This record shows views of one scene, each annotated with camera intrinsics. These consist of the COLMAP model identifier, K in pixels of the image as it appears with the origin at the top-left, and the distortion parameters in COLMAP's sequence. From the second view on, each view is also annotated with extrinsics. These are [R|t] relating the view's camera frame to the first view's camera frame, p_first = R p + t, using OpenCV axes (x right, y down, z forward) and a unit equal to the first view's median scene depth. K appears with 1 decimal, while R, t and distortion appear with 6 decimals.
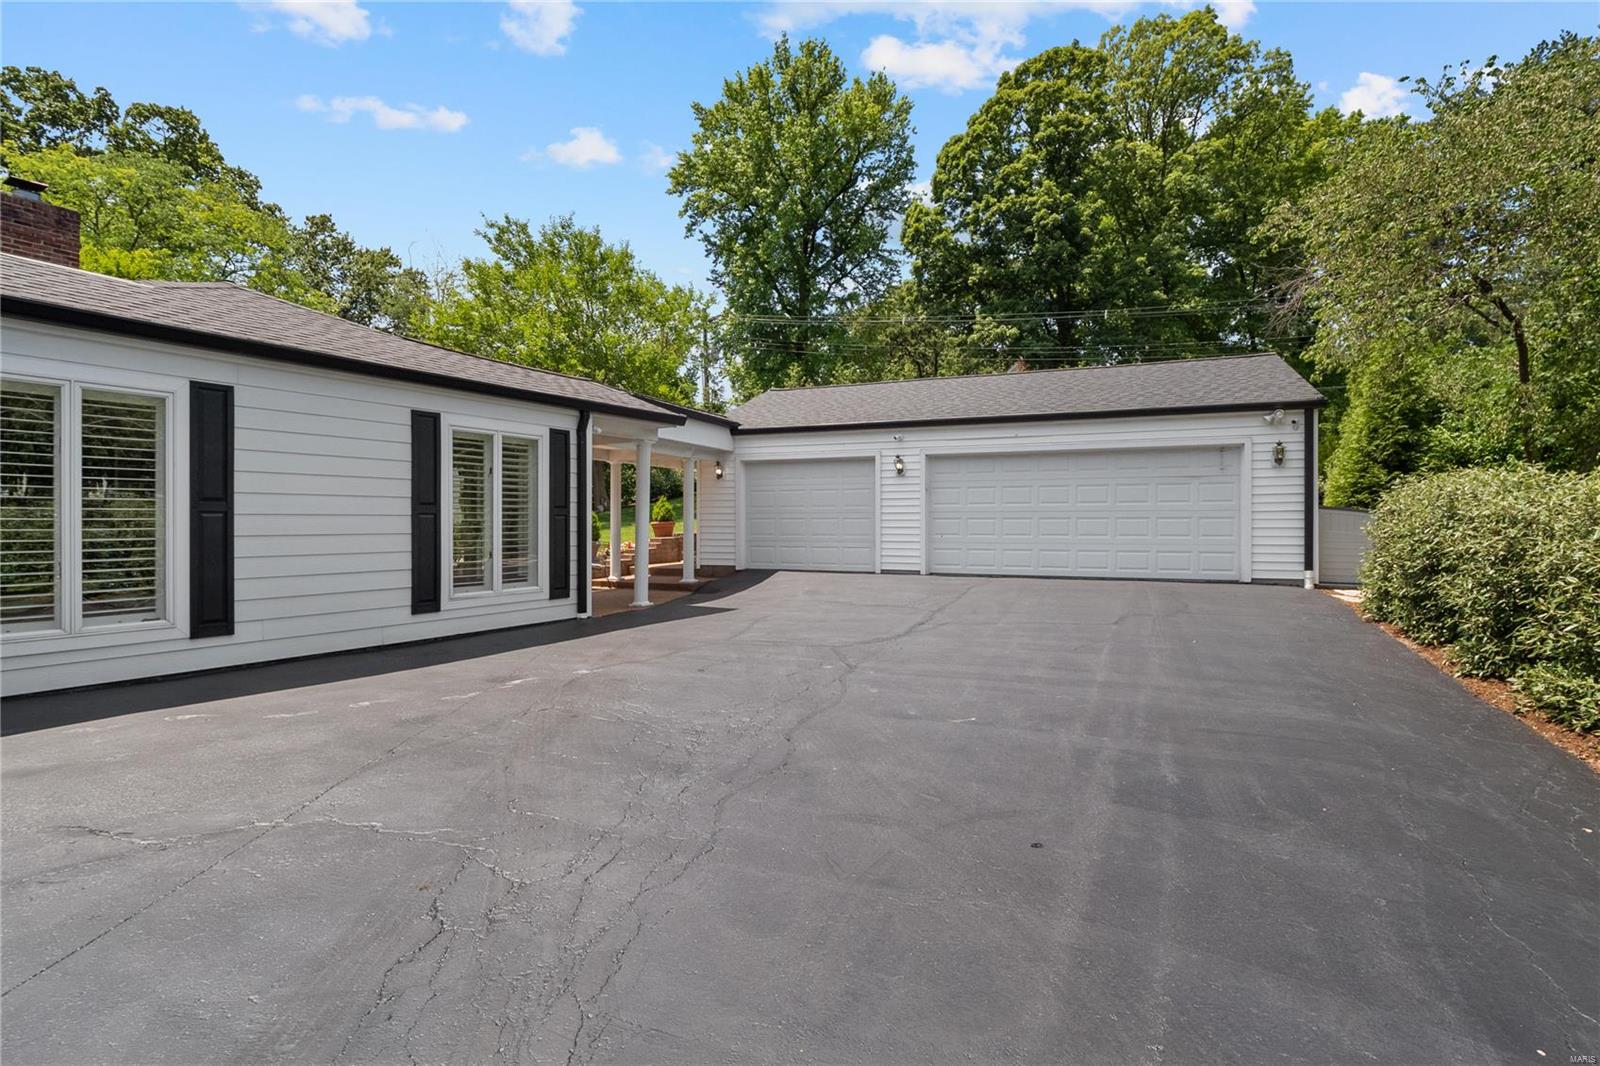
lens RADIAL K [[766.2, 0, 800.0], [0, 766.2, 533.0], [0, 0, 1]] dist [-0.014231, -0.000487]
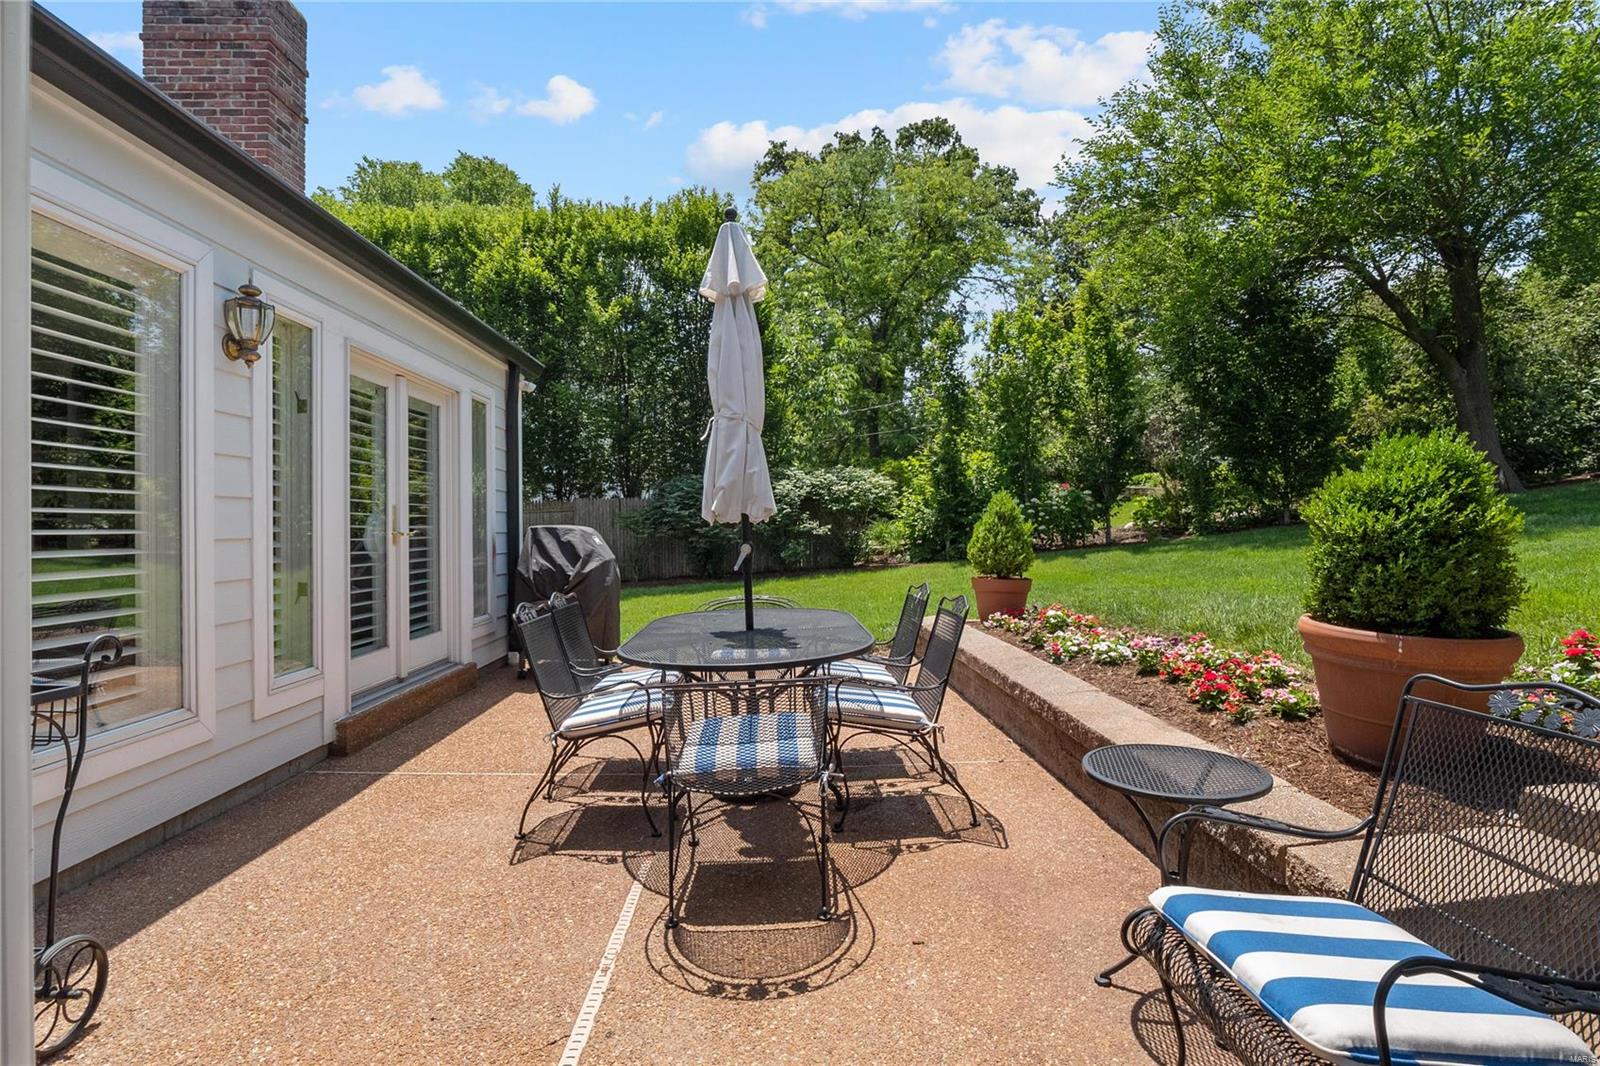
lens RADIAL K [[759.1, 0, 806.8], [0, 759.1, 534.3], [0, 0, 1]] dist [-0.009445, -0.000399]
pose [[0.544807, 0.000071, -0.838562, -0.352721], [-0.004689, 0.999985, -0.002961, -0.017321], [0.838549, 0.005545, 0.544799, 1.629127]]
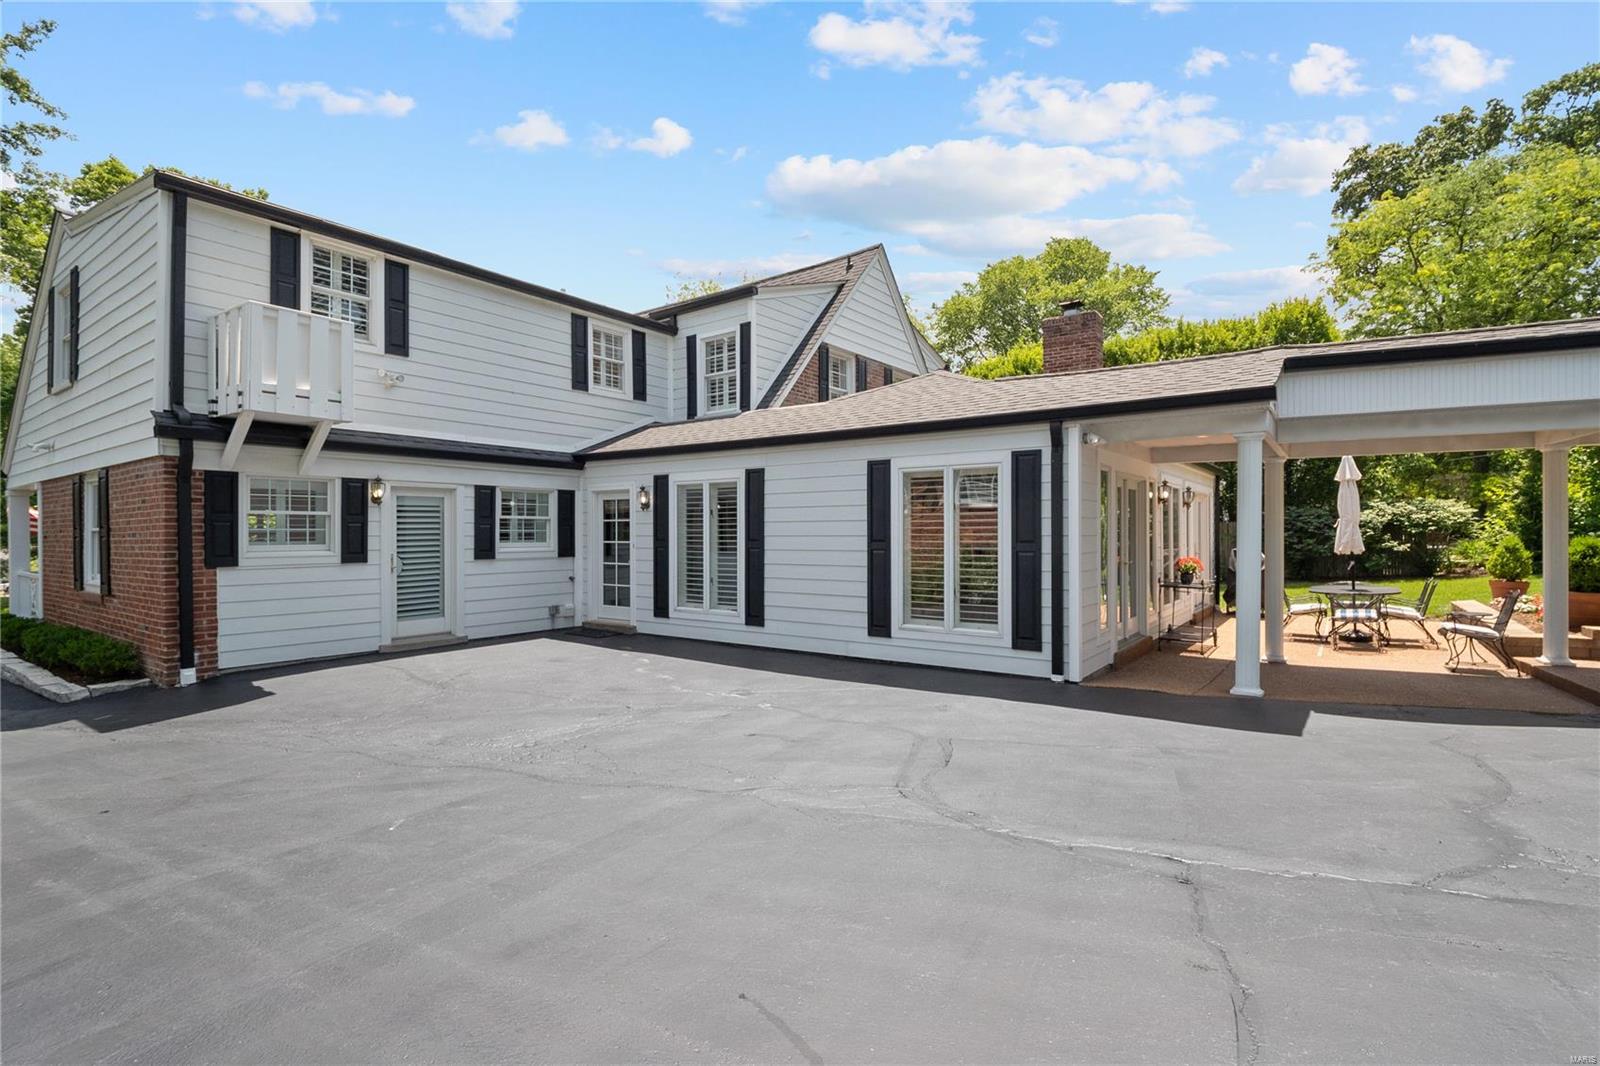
lens RADIAL K [[759.1, 0, 806.8], [0, 759.1, 534.3], [0, 0, 1]] dist [-0.009445, -0.000399]
pose [[-0.091933, -0.001476, -0.995764, 0.658456], [-0.013080, 0.999914, -0.000275, -0.047167], [0.995679, 0.012999, -0.091944, 1.012549]]
